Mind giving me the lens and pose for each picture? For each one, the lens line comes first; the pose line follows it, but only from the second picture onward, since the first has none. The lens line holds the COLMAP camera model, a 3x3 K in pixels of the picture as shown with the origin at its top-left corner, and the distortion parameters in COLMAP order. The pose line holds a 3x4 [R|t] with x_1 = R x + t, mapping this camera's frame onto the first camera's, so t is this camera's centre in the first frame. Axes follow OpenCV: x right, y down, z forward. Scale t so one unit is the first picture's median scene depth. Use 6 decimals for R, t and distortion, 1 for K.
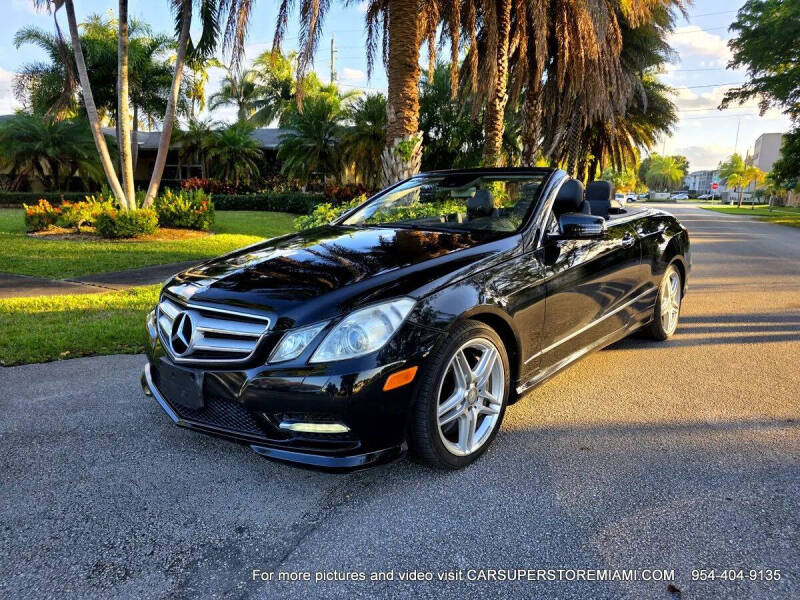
lens RADIAL K [[552.1, 0, 399.6], [0, 552.1, 301.5], [0, 0, 1]] dist [0.042067, -0.039133]
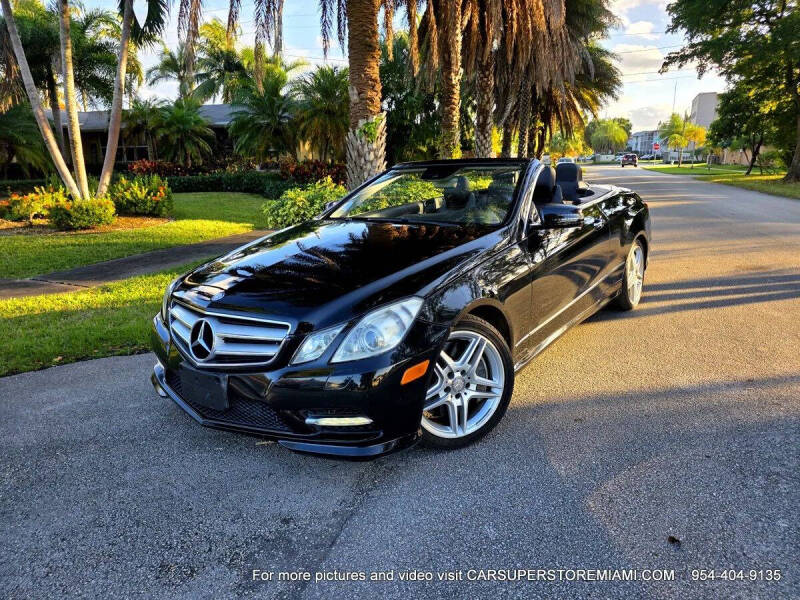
lens RADIAL K [[552.1, 0, 401.3], [0, 552.1, 296.2], [0, 0, 1]] dist [0.042067, -0.039133]
pose [[0.995258, -0.056650, 0.079073, -0.029334], [0.053143, 0.997537, 0.045769, -0.016529], [-0.081471, -0.041350, 0.995818, -0.021415]]
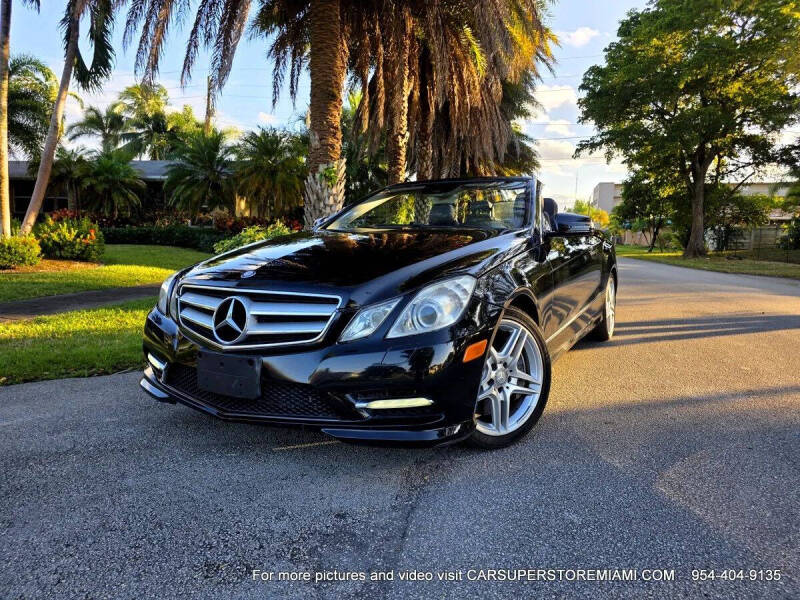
lens RADIAL K [[552.1, 0, 399.2], [0, 552.1, 295.2], [0, 0, 1]] dist [0.042067, -0.039133]
pose [[0.974253, -0.022244, 0.224357, -0.098946], [0.041252, 0.995909, -0.080392, 0.030871], [-0.221651, 0.087577, 0.971186, 0.008554]]
